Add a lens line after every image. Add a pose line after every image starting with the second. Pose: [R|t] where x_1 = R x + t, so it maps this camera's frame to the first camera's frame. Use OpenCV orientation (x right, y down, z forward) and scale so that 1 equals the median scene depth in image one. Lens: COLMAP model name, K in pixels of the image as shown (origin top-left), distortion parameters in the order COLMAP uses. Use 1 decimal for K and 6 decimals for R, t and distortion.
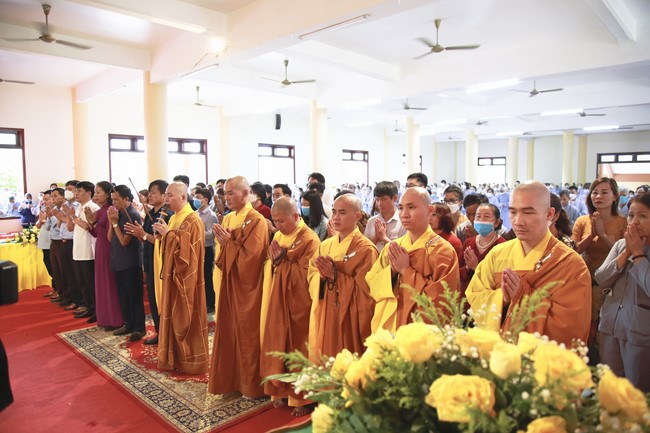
lens RADIAL K [[452.5, 0, 325.0], [0, 452.5, 216.5], [0, 0, 1]] dist [-0.099143, 0.039623]
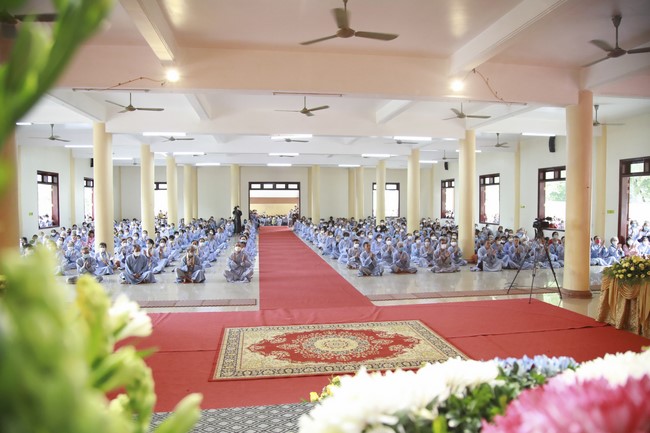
lens RADIAL K [[452.5, 0, 325.0], [0, 452.5, 216.5], [0, 0, 1]] dist [-0.099143, 0.039623]
pose [[0.617329, -0.023825, 0.786344, -0.648583], [0.060689, 0.998005, -0.017407, -0.026762], [-0.784361, 0.058468, 0.617543, 0.107854]]
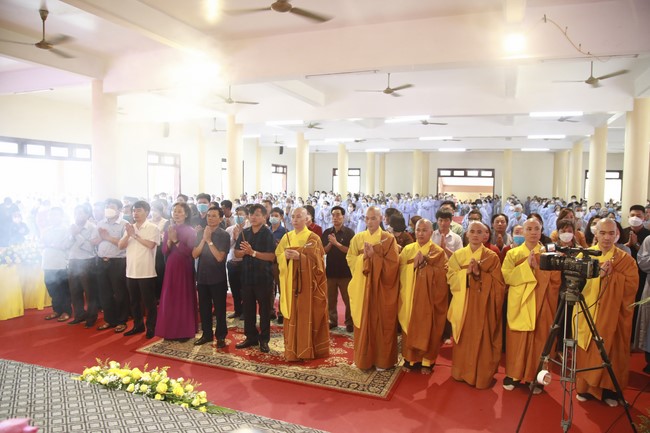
lens RADIAL K [[467.3, 0, 325.0], [0, 467.3, 216.5], [0, 0, 1]] dist [-0.092893, 0.009056]
pose [[0.925443, -0.006687, 0.378828, -0.324357], [0.011343, 0.999885, -0.010060, -0.016606], [-0.378717, 0.013606, 0.925412, -0.089306]]
